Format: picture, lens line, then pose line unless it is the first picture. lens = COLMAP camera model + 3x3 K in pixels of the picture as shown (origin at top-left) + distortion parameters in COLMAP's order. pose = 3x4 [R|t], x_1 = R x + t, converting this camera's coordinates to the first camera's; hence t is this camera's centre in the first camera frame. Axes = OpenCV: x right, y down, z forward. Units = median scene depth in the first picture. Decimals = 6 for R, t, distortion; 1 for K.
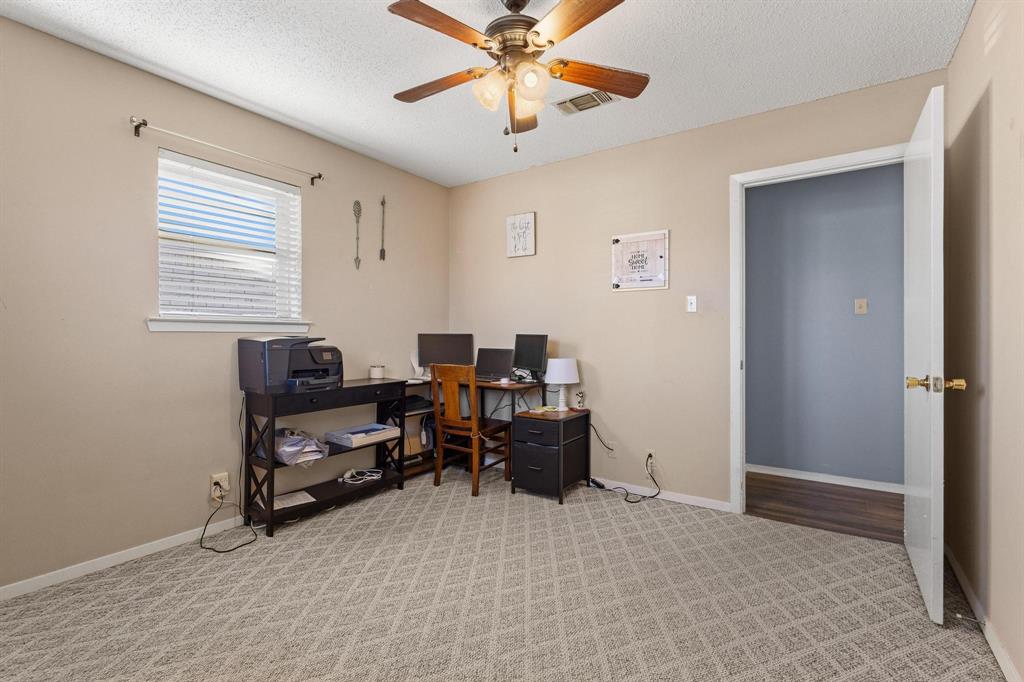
lens RADIAL K [[473.6, 0, 513.1], [0, 473.6, 333.6], [0, 0, 1]] dist [0.002120, -0.000281]
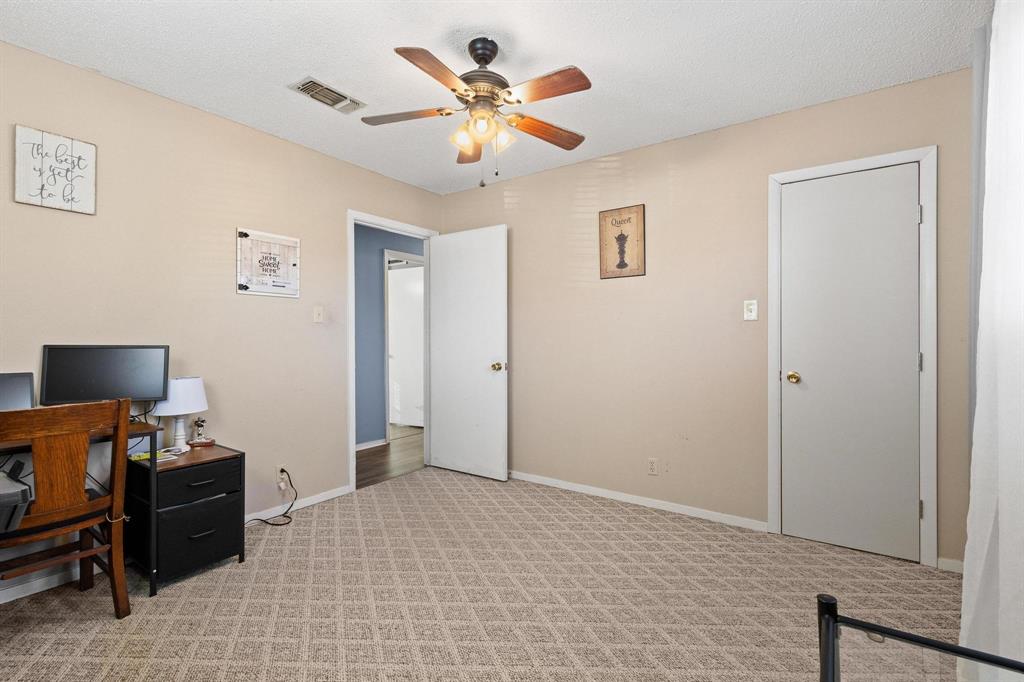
lens RADIAL K [[473.6, 0, 512.8], [0, 473.6, 342.0], [0, 0, 1]] dist [0.002120, -0.000281]
pose [[0.002083, -0.009584, 0.999952, -0.681440], [-0.002586, 0.999951, 0.009590, -0.012557], [-0.999994, -0.002606, 0.002058, 0.552002]]
